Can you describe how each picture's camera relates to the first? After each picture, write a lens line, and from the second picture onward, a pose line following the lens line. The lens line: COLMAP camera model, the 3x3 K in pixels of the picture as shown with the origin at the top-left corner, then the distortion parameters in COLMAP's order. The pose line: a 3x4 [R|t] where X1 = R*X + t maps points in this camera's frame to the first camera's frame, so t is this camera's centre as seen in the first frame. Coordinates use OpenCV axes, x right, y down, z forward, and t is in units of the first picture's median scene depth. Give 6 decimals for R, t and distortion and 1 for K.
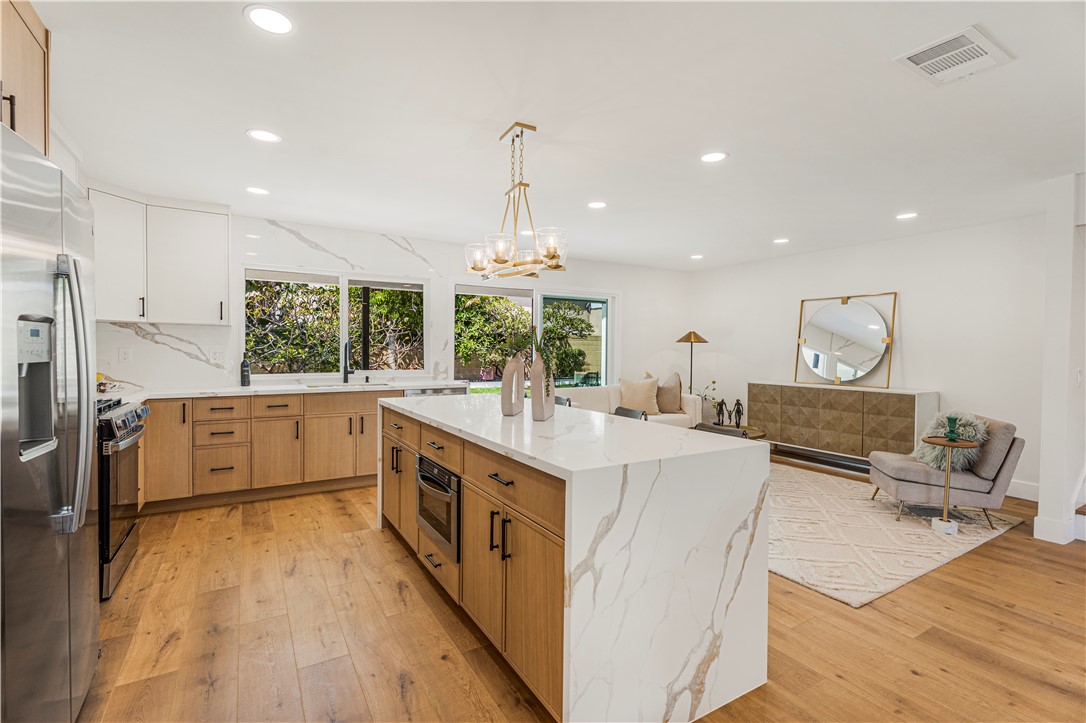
lens RADIAL K [[487.9, 0, 534.5], [0, 487.9, 359.1], [0, 0, 1]] dist [0.000956, 0.000460]
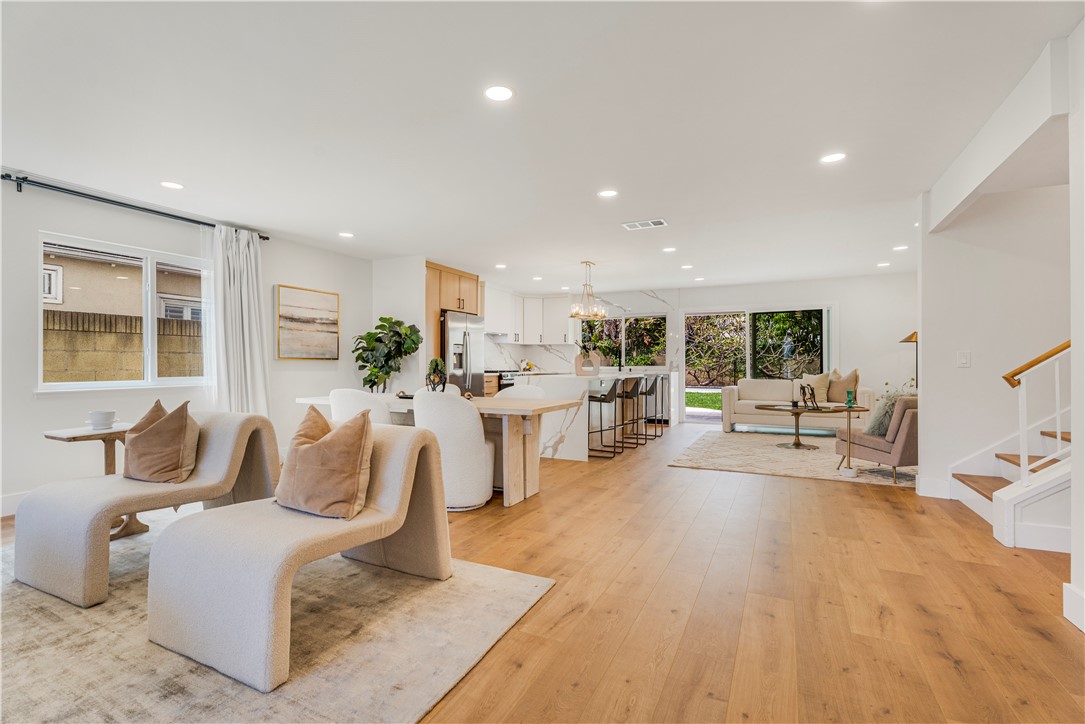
lens RADIAL K [[487.4, 0, 551.8], [0, 487.4, 363.2], [0, 0, 1]] dist [0.000956, 0.000460]
pose [[0.559486, -0.008883, -0.828792, 1.197328], [-0.013166, 0.999721, -0.019603, 0.064280], [0.828735, 0.021879, 0.559213, -0.337061]]
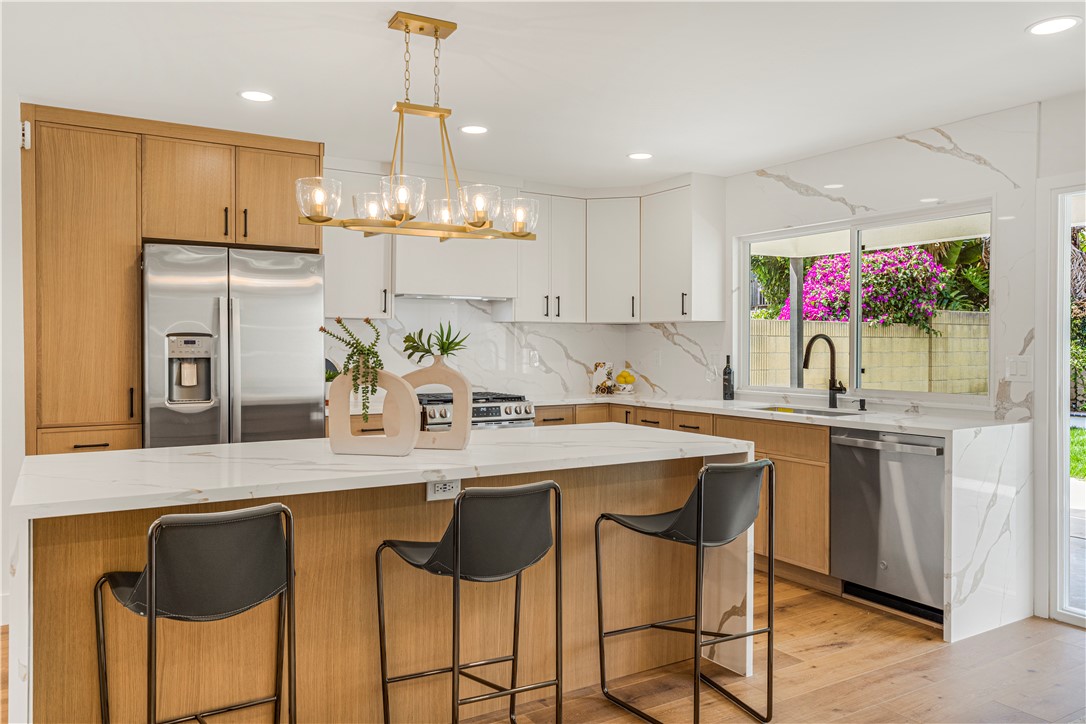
lens RADIAL K [[785.7, 0, 543.6], [0, 785.7, 357.4], [0, 0, 1]] dist [-0.010168, -0.000182]
pose [[0.017128, 0.006775, -0.999830, 0.640152], [-0.021868, 0.999740, 0.006399, -0.012676], [0.999614, 0.021755, 0.017272, 0.713220]]
